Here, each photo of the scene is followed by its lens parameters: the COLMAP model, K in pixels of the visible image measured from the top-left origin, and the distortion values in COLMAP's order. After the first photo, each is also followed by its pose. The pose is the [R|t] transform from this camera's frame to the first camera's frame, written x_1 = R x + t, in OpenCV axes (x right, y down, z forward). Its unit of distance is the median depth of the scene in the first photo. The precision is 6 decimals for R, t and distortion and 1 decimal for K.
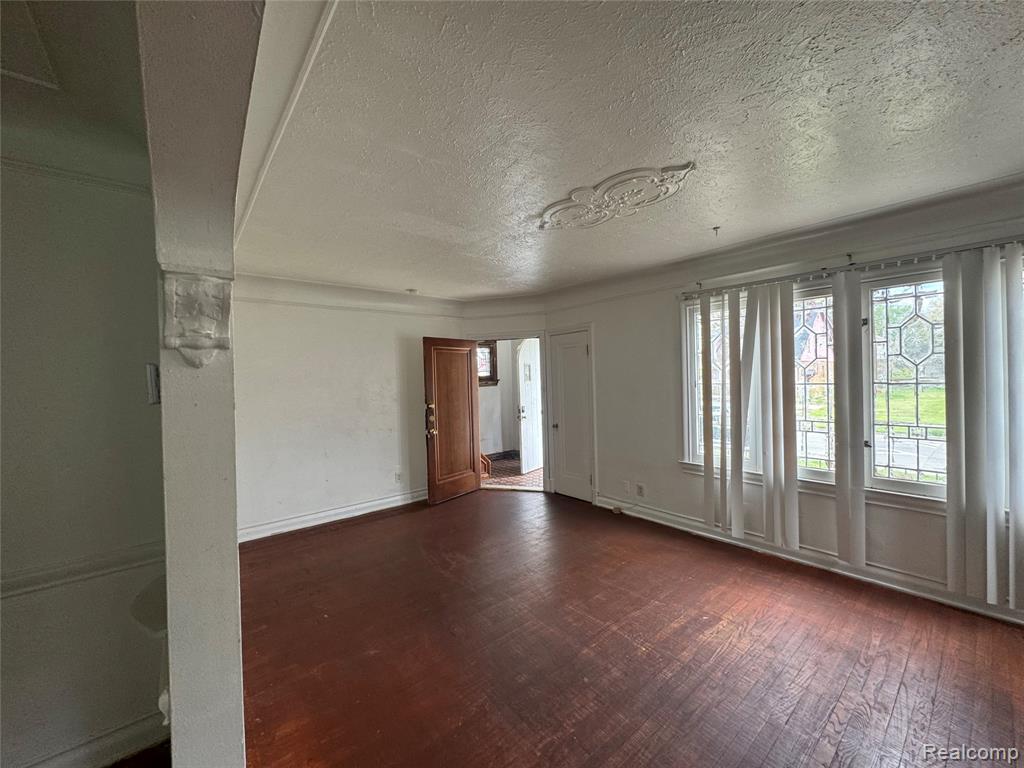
lens RADIAL K [[408.7, 0, 509.8], [0, 408.7, 383.9], [0, 0, 1]] dist [-0.004160, 0.000398]
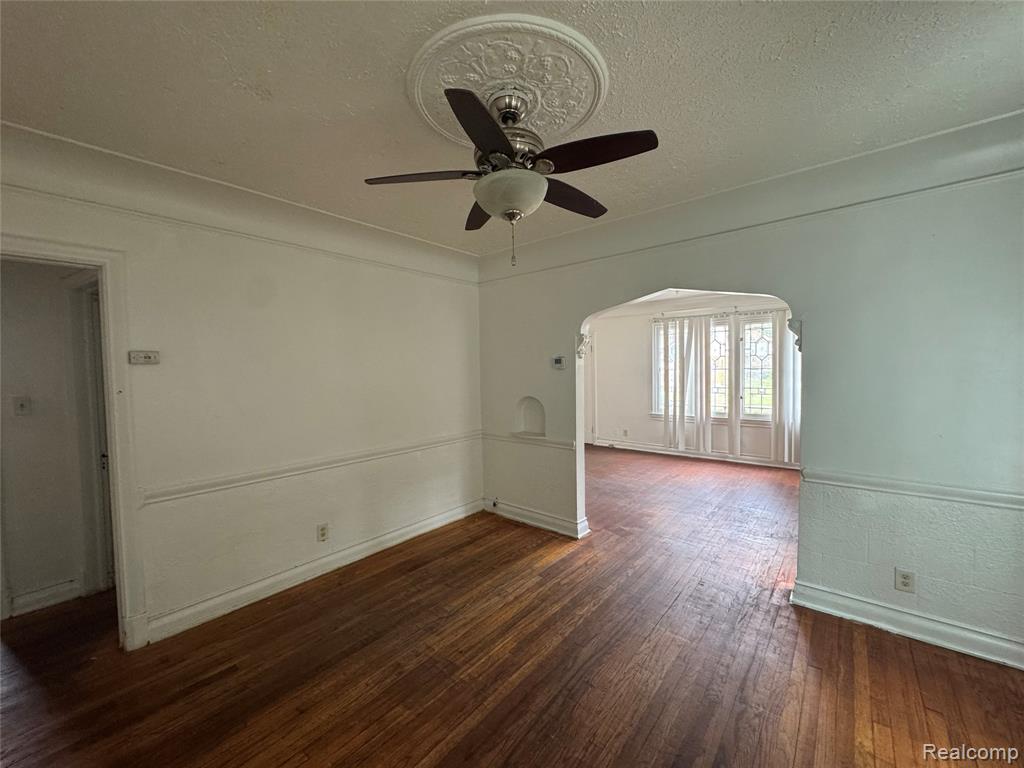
lens RADIAL K [[408.7, 0, 515.2], [0, 408.7, 382.6], [0, 0, 1]] dist [-0.004160, 0.000398]
pose [[0.982613, 0.002246, 0.185651, -0.610740], [-0.005141, 0.999873, 0.015113, 0.041315], [-0.185594, -0.015805, 0.982499, -0.786508]]
